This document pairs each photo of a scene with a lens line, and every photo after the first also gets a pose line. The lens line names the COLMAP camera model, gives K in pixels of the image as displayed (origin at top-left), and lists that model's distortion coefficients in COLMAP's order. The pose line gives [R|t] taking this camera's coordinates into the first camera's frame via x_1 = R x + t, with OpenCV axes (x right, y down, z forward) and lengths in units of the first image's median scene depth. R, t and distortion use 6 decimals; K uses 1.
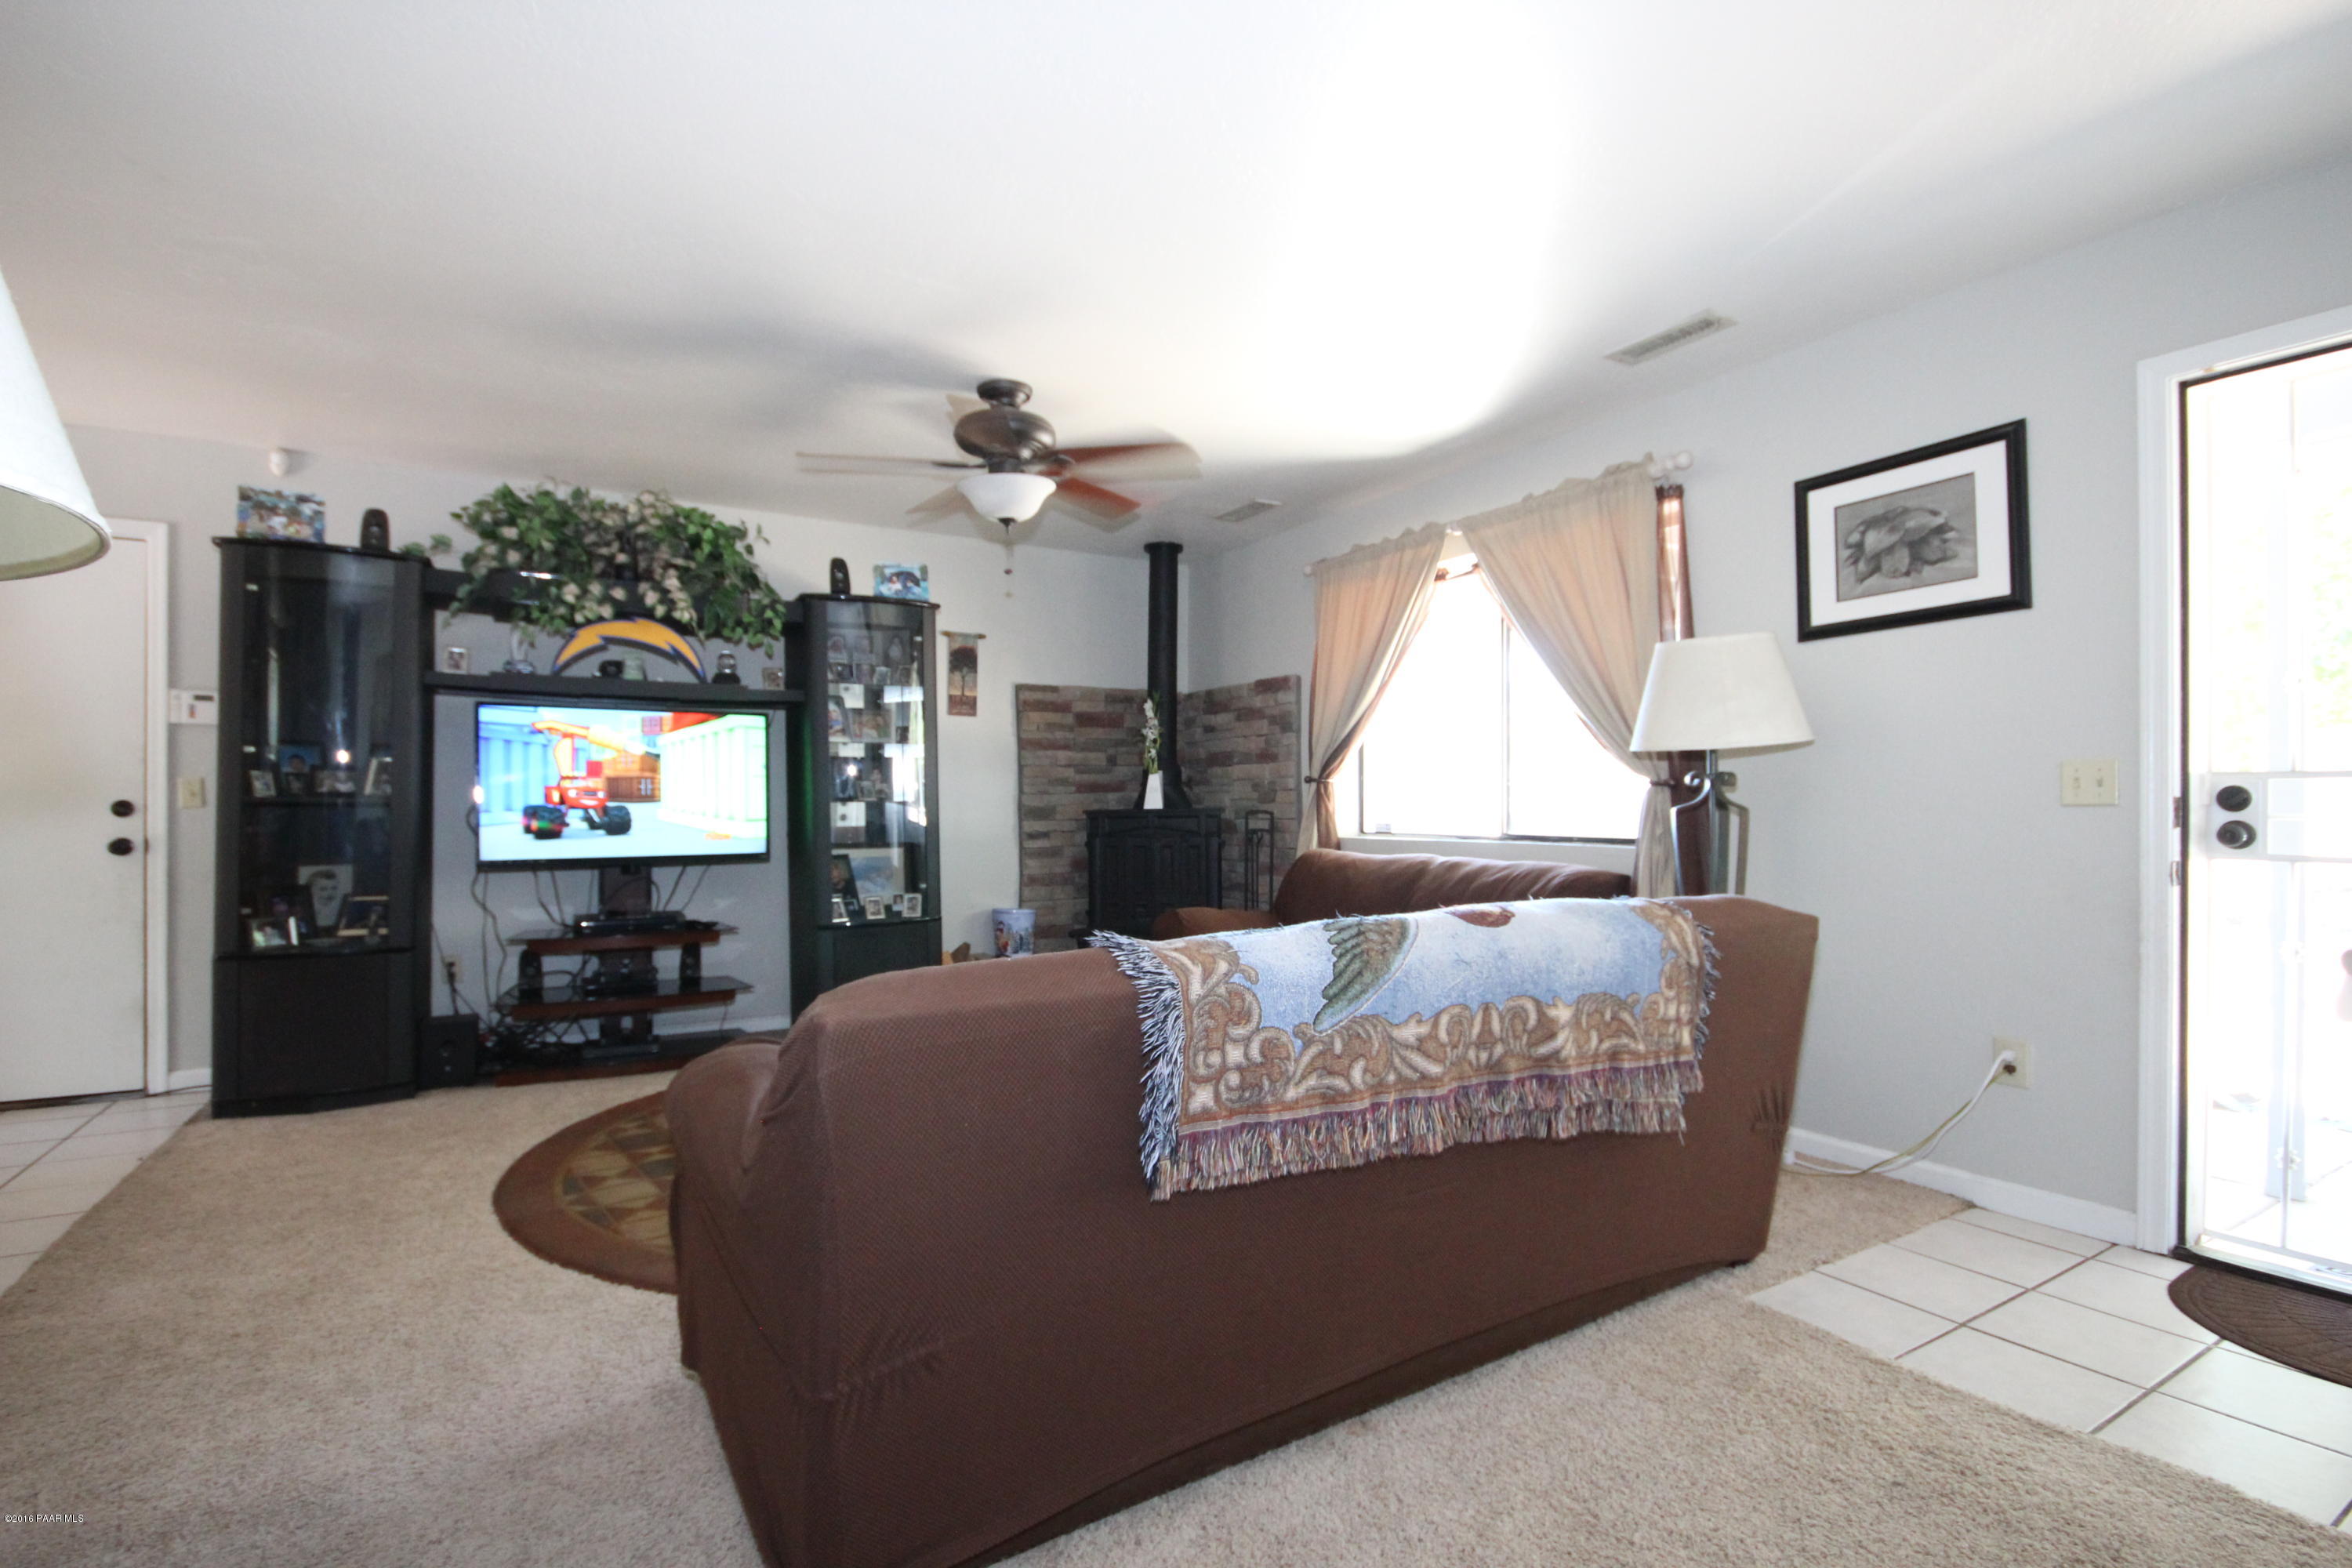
lens RADIAL K [[1092.5, 0, 1170.1], [0, 1092.5, 805.5], [0, 0, 1]] dist [-0.002878, -0.000143]
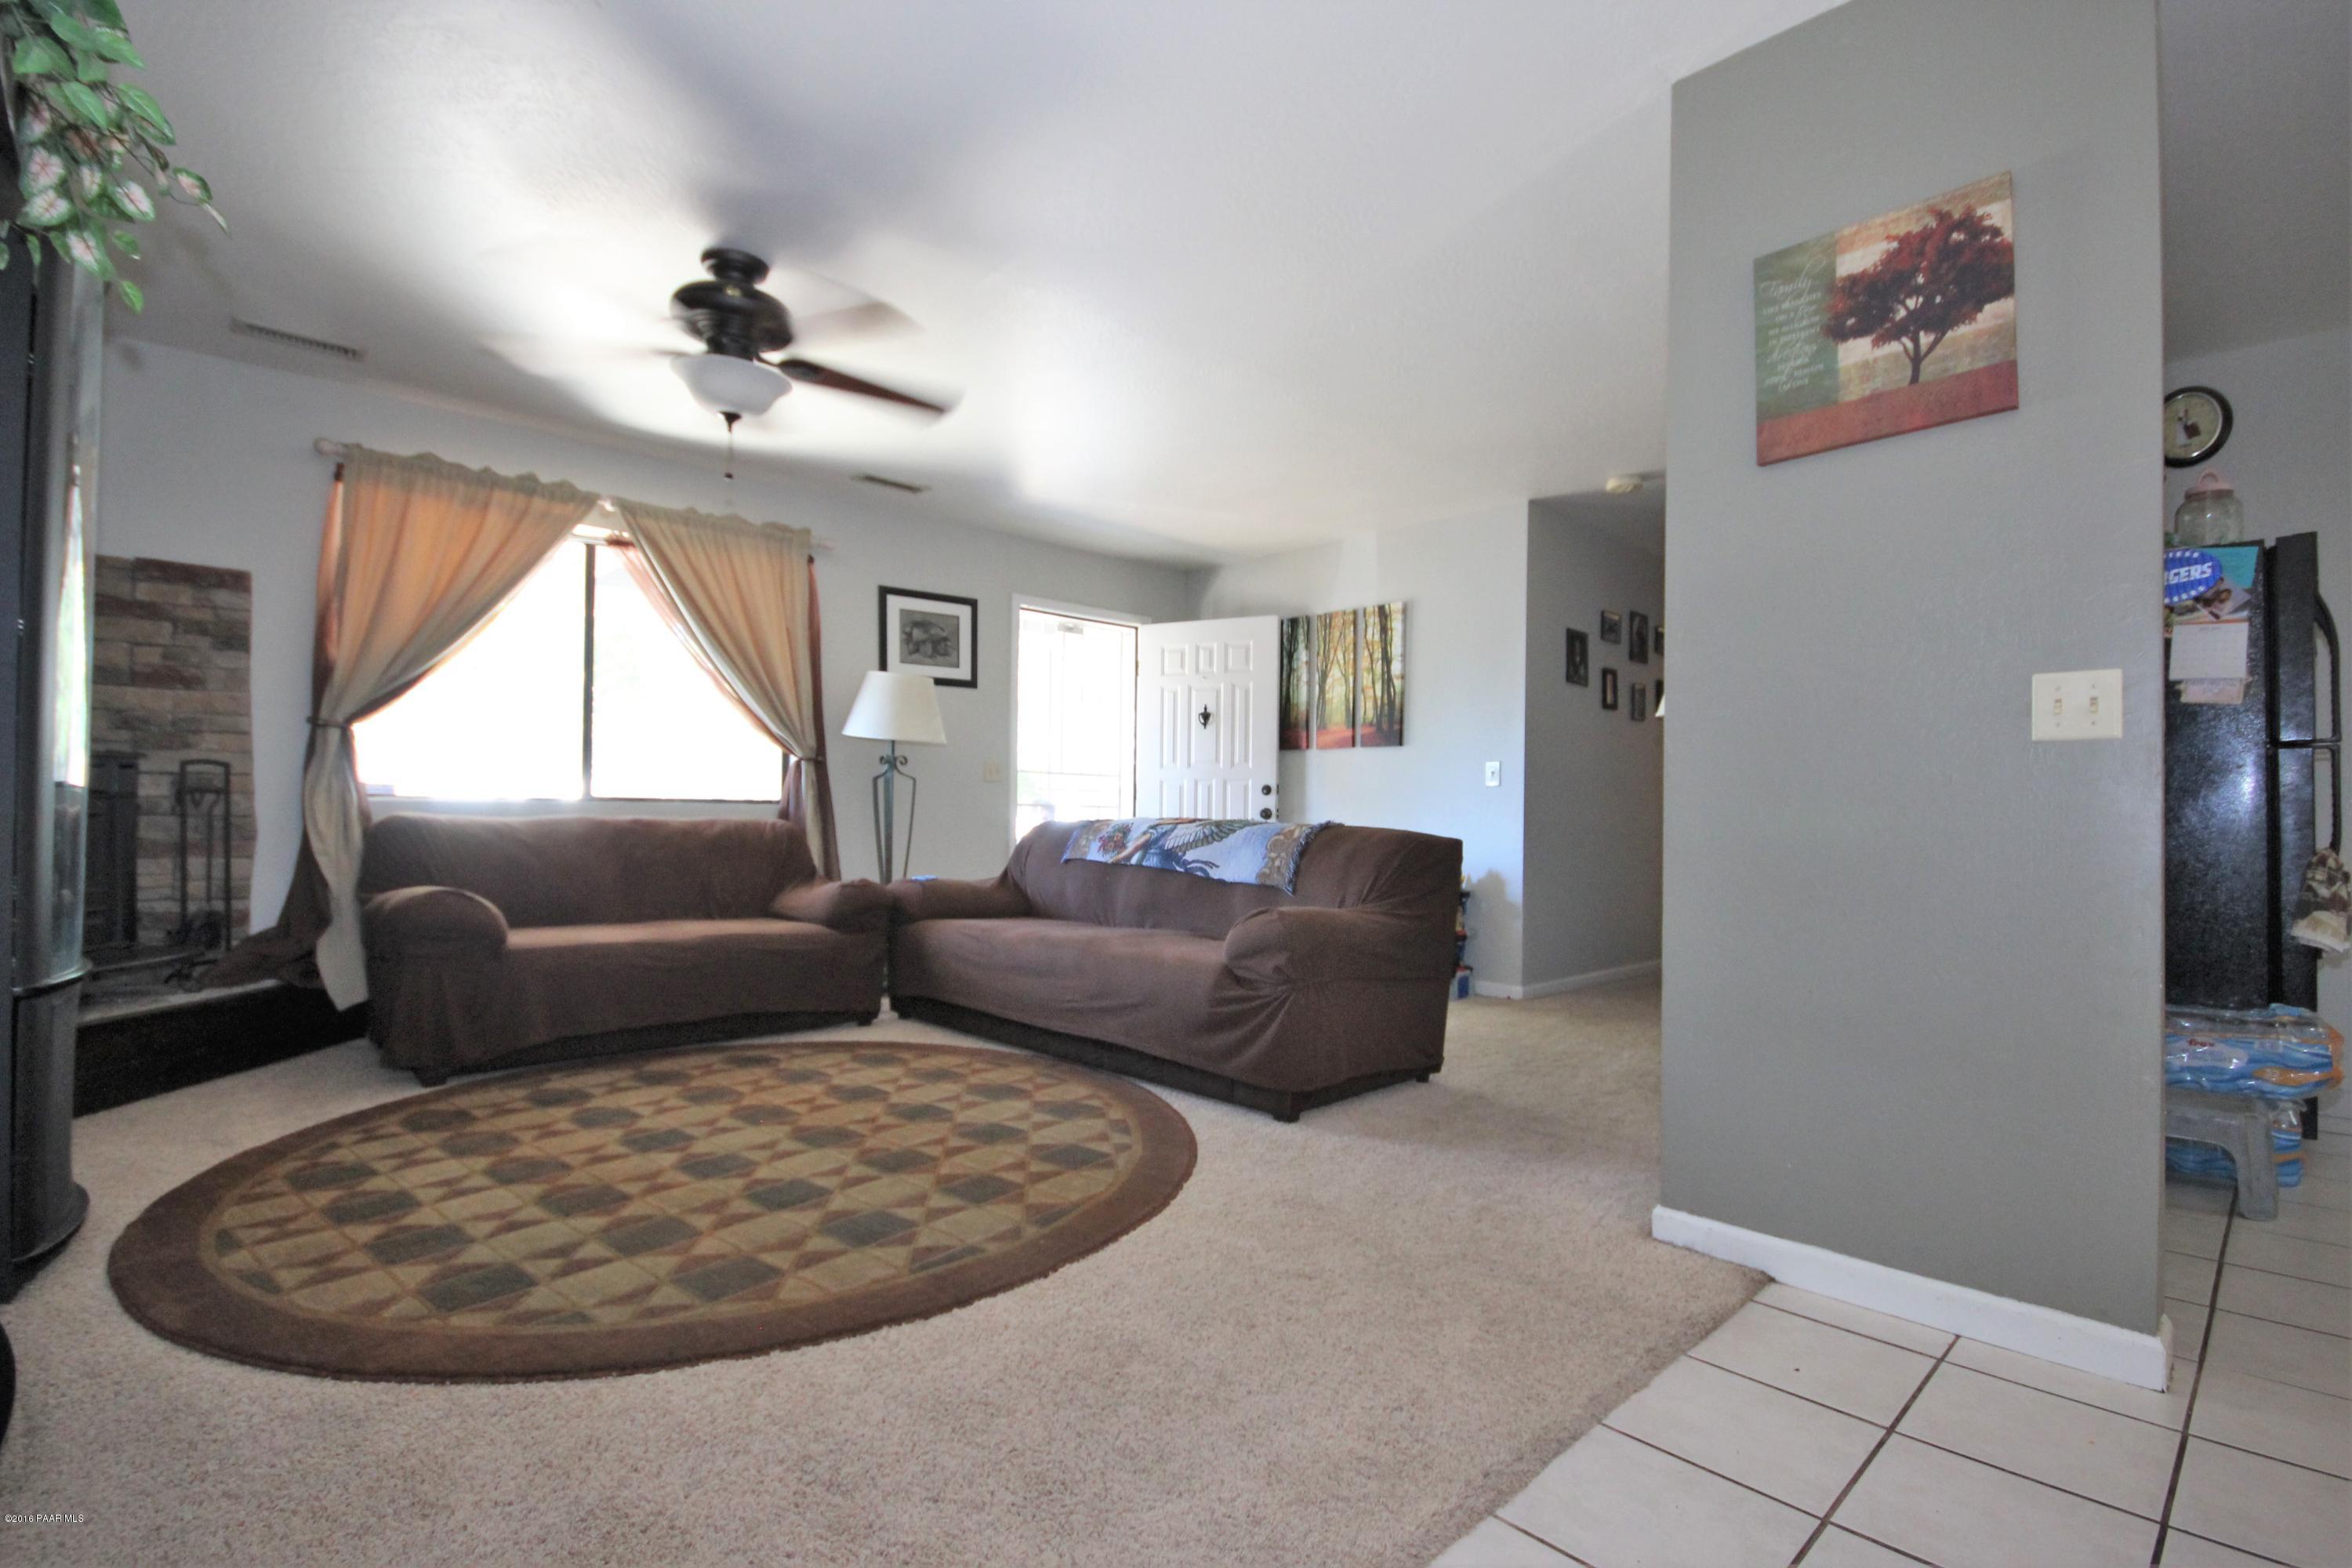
lens RADIAL K [[1092.5, 0, 1171.0], [0, 1092.5, 784.9], [0, 0, 1]] dist [-0.002878, -0.000143]
pose [[-0.212458, 0.022849, 0.976903, -1.200203], [-0.013471, 0.999563, -0.026309, 0.050459], [-0.977077, -0.018750, -0.212057, 0.947835]]
